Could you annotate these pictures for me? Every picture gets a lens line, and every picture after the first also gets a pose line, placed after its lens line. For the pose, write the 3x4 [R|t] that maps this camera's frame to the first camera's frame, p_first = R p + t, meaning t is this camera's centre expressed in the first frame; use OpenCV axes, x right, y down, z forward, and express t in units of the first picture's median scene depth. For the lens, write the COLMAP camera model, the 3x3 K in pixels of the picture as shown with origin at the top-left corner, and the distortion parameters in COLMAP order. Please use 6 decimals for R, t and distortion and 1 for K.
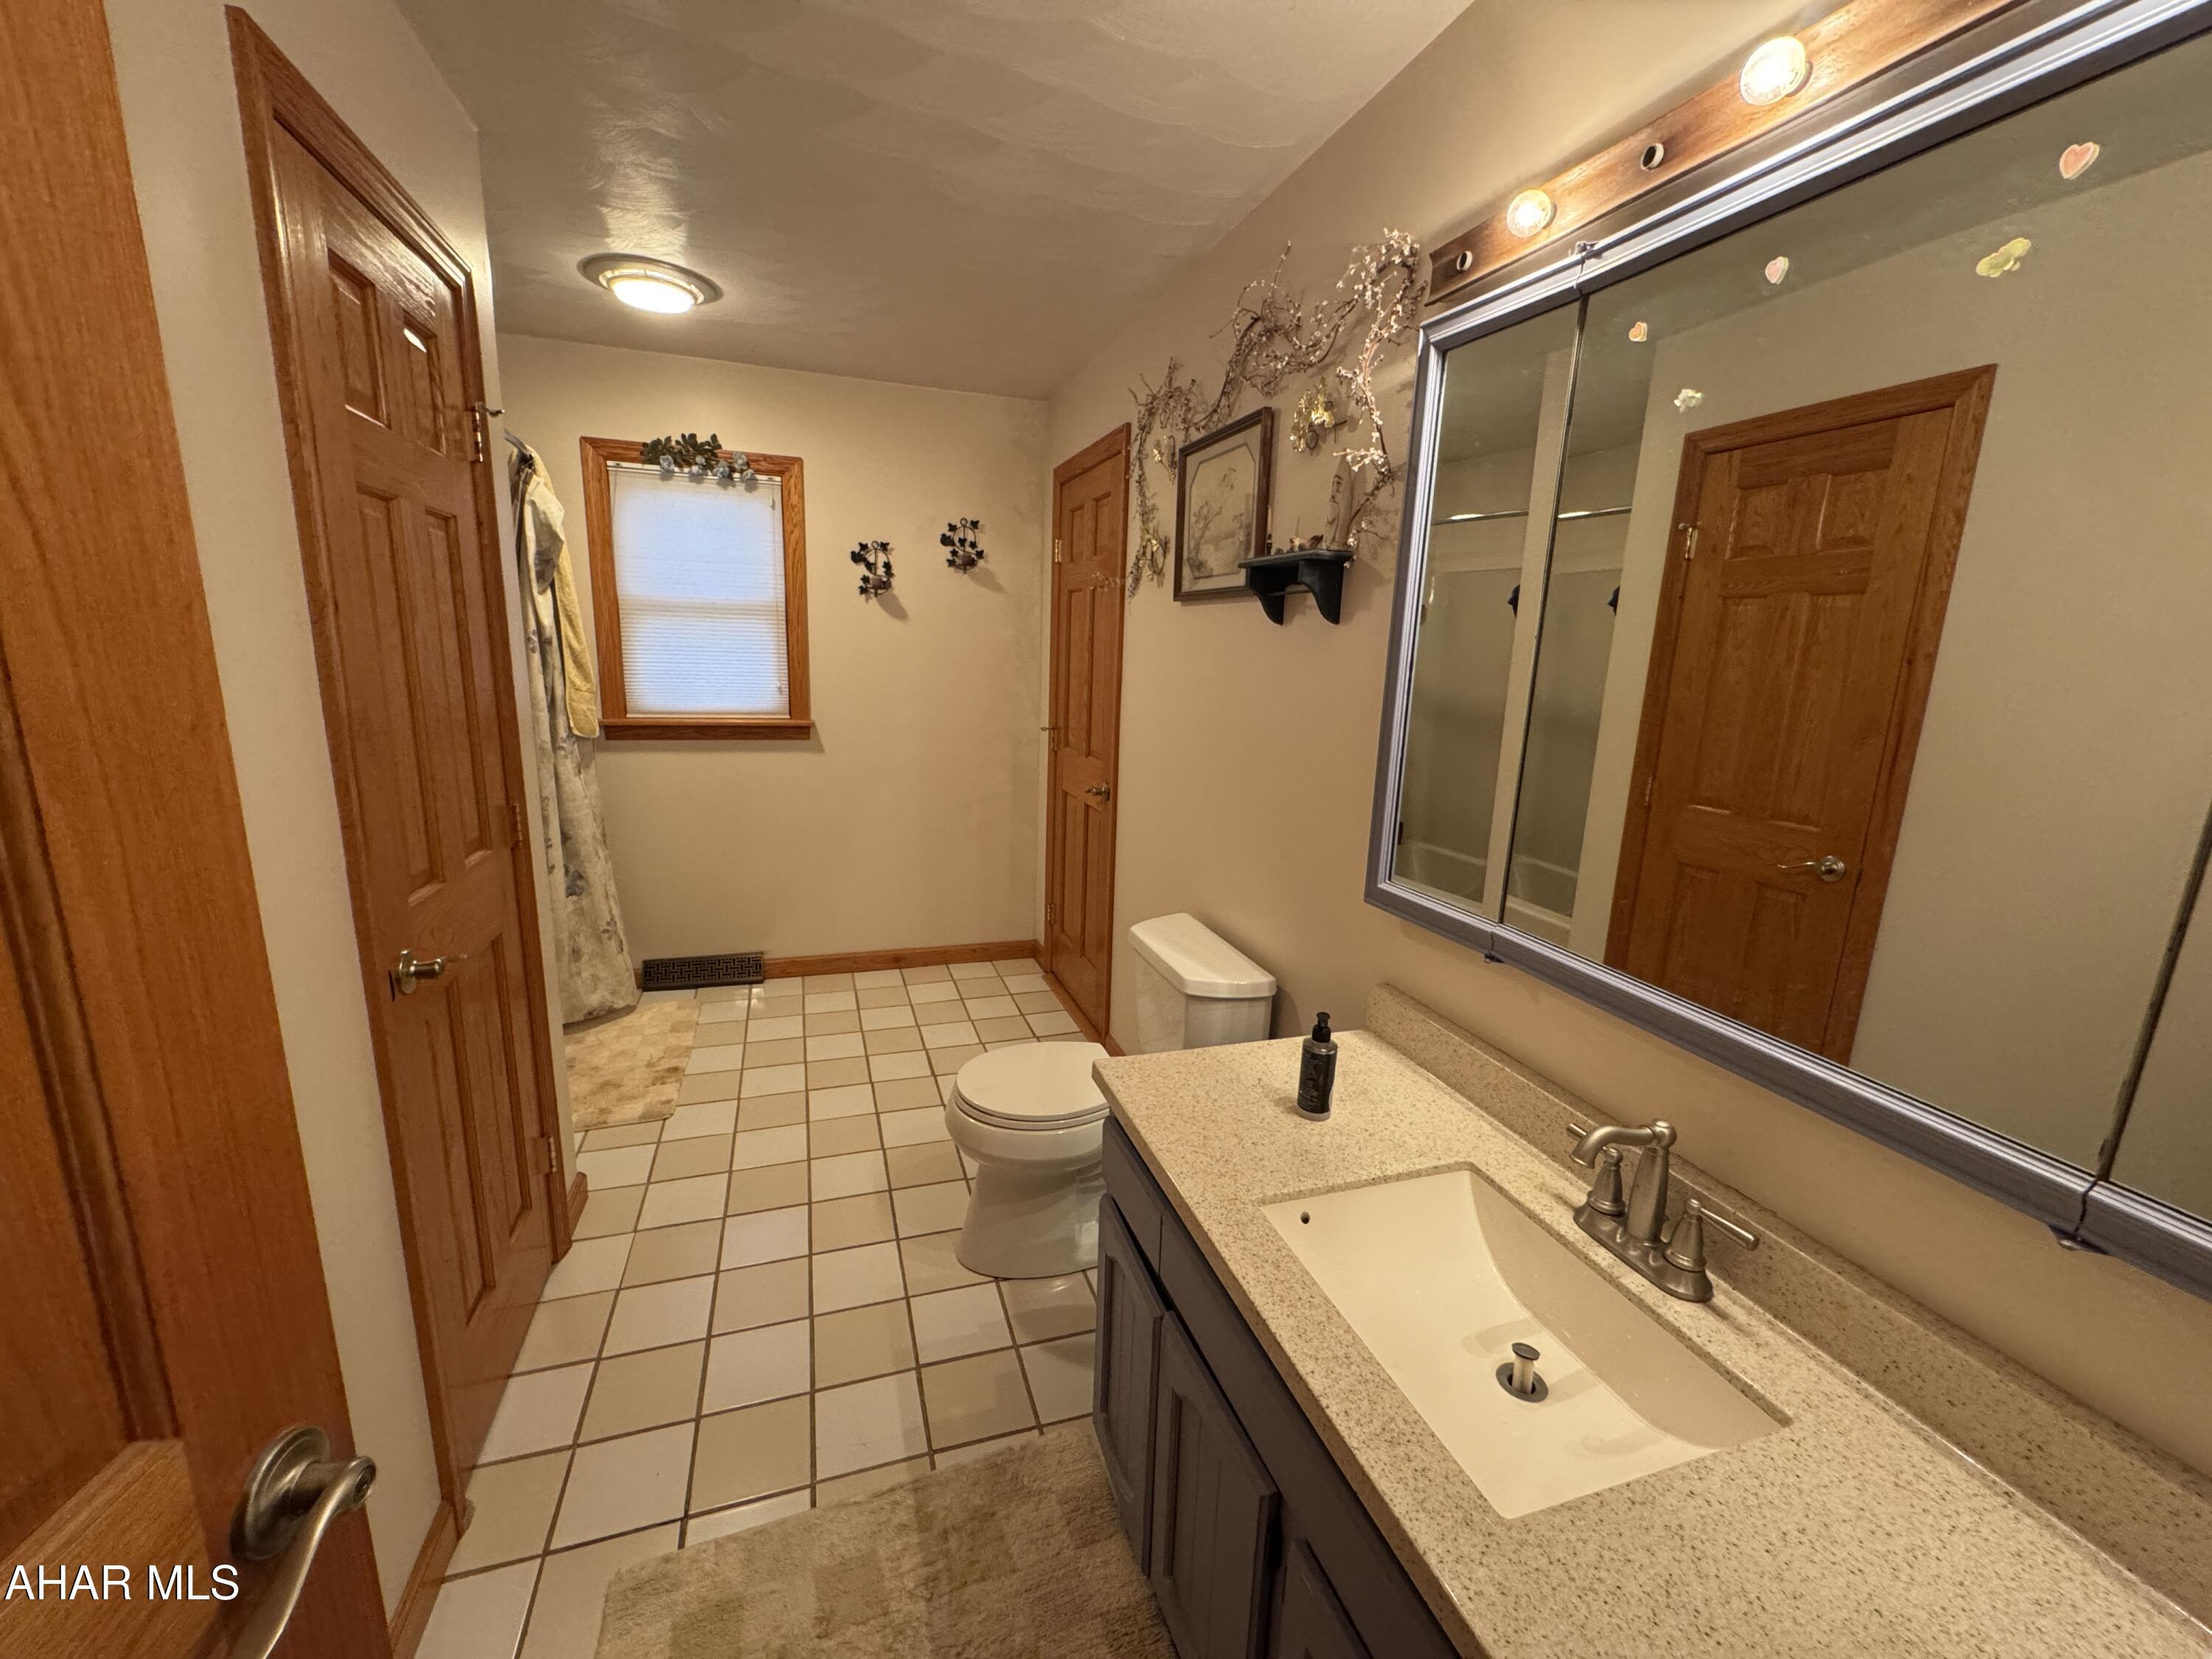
lens RADIAL K [[883.4, 0, 1106.0], [0, 883.4, 829.5], [0, 0, 1]] dist [0.010866, 0.000102]
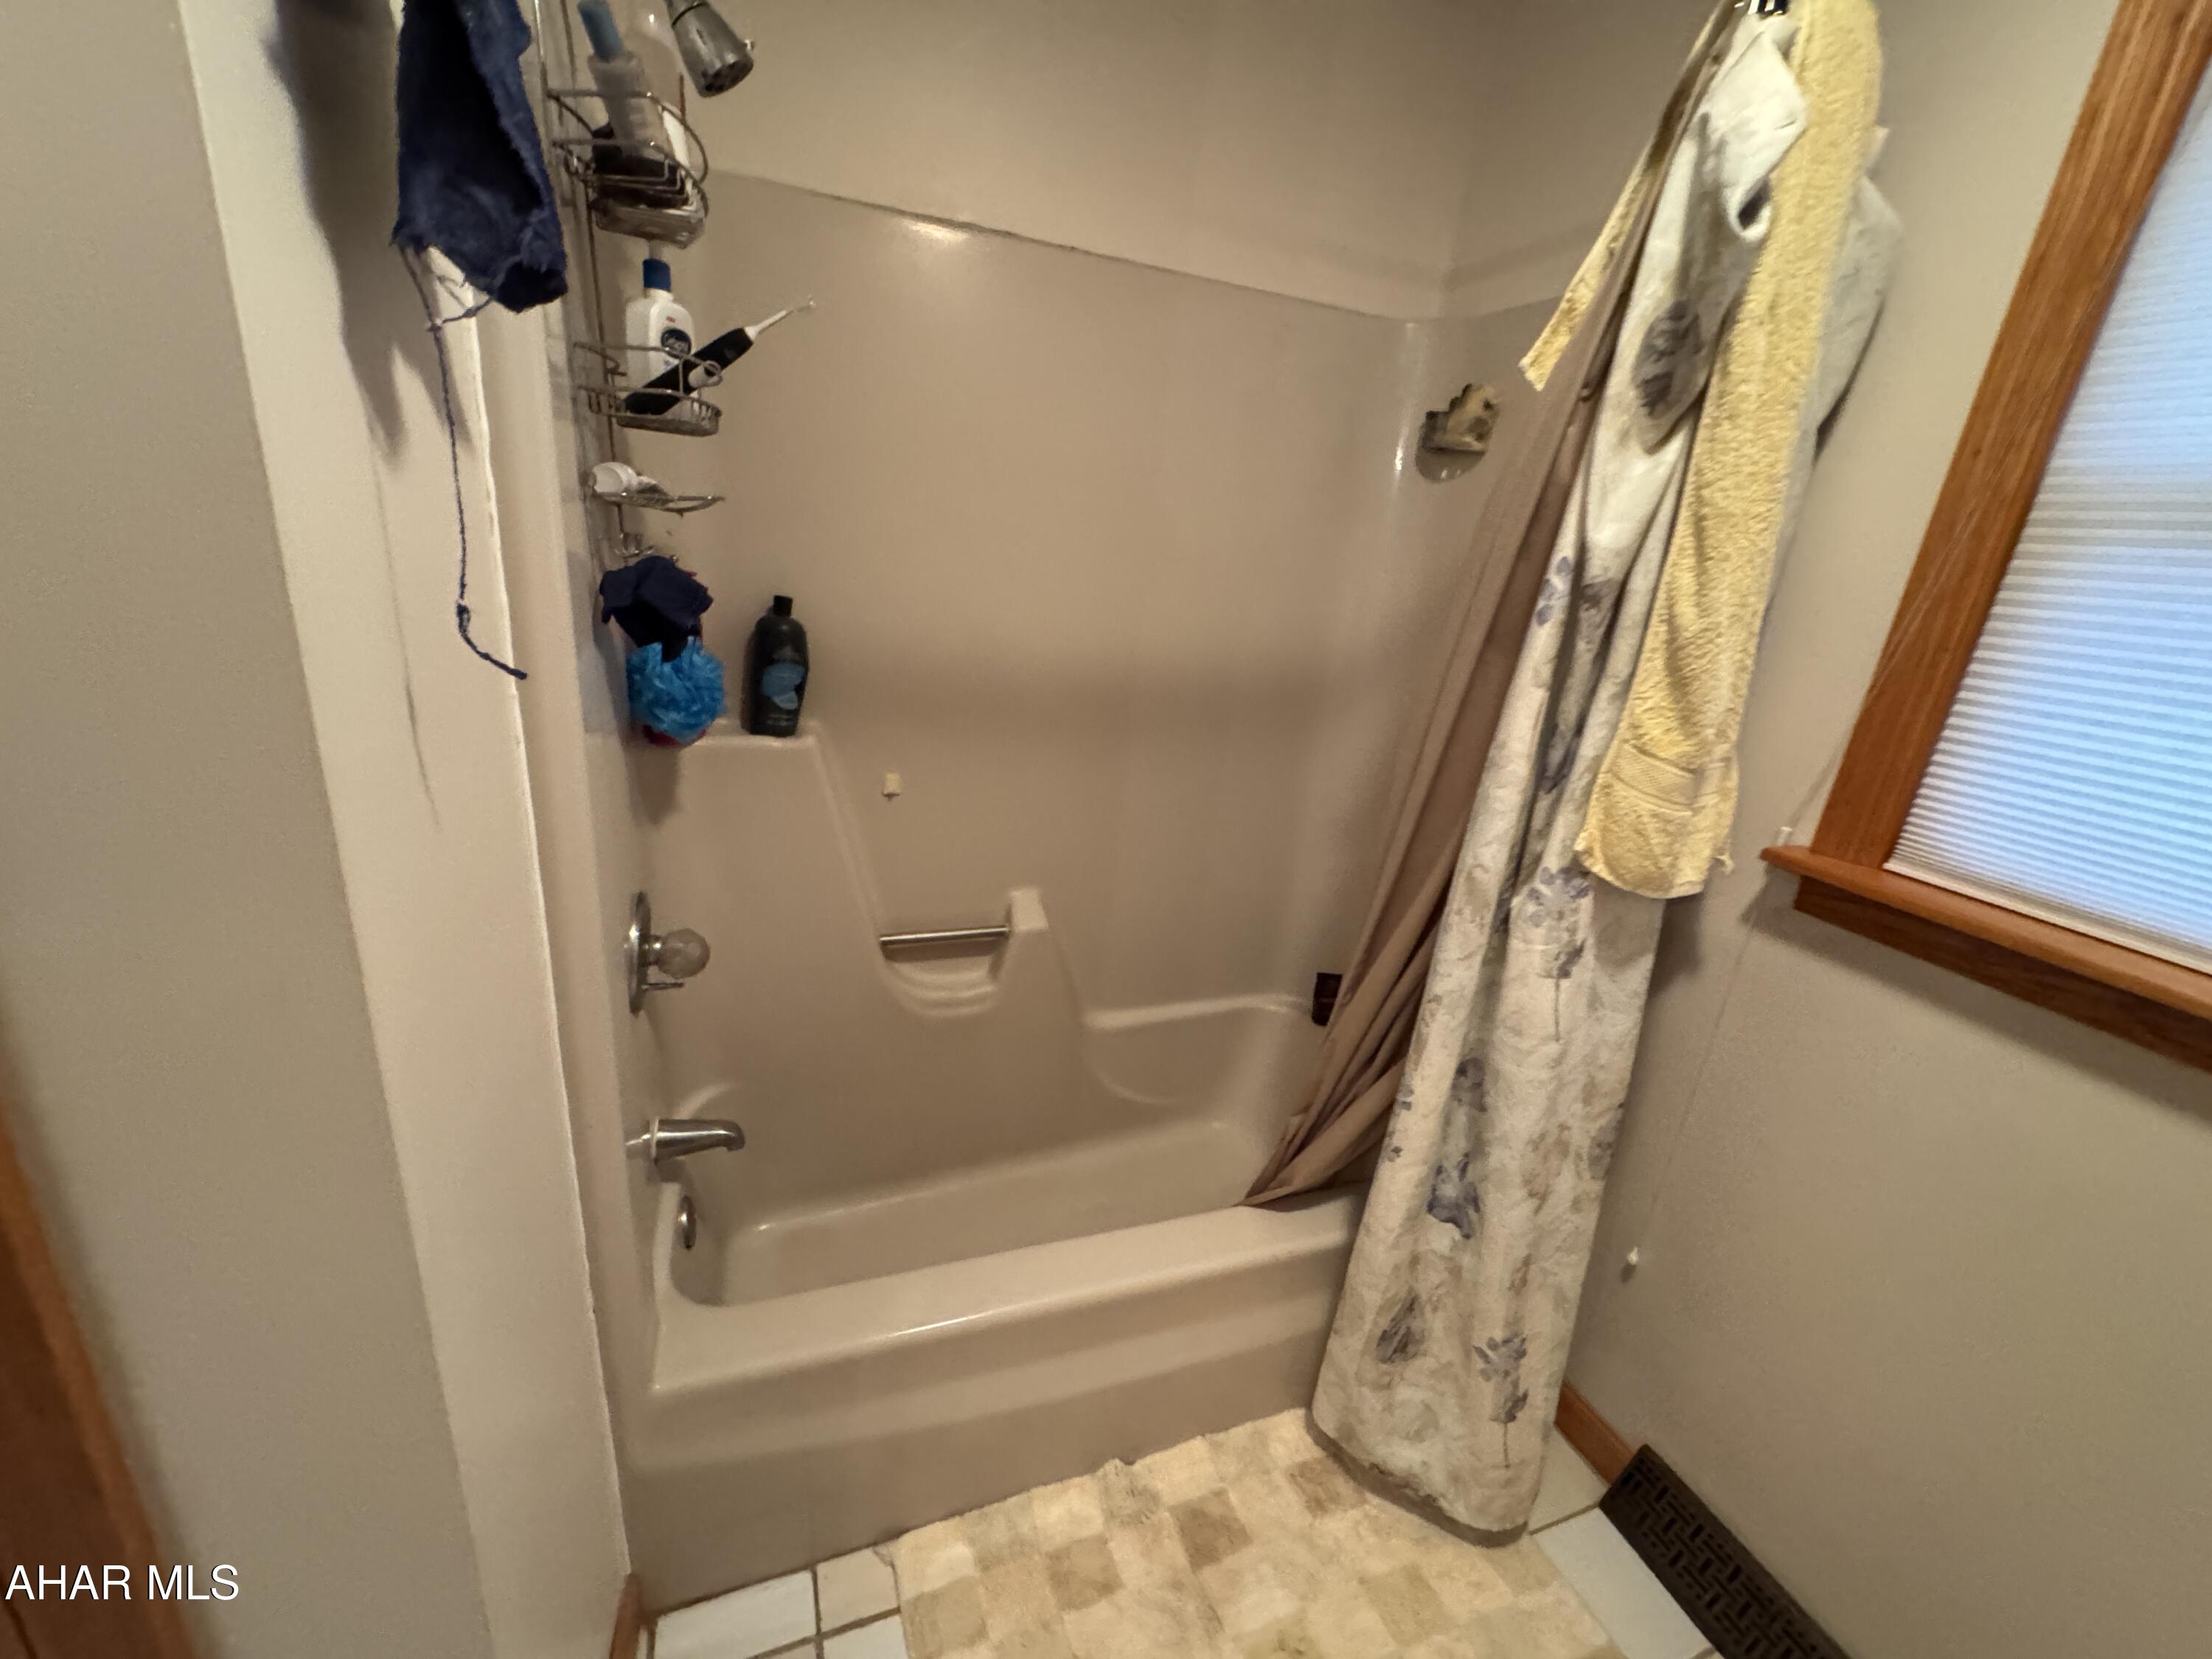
lens RADIAL K [[883.4, 0, 1106.0], [0, 883.4, 829.5], [0, 0, 1]] dist [0.010866, 0.000102]
pose [[0.029064, 0.281229, -0.959200, -0.277724], [-0.302175, 0.917180, 0.259753, -0.156648], [0.952809, 0.282297, 0.111638, 0.781957]]
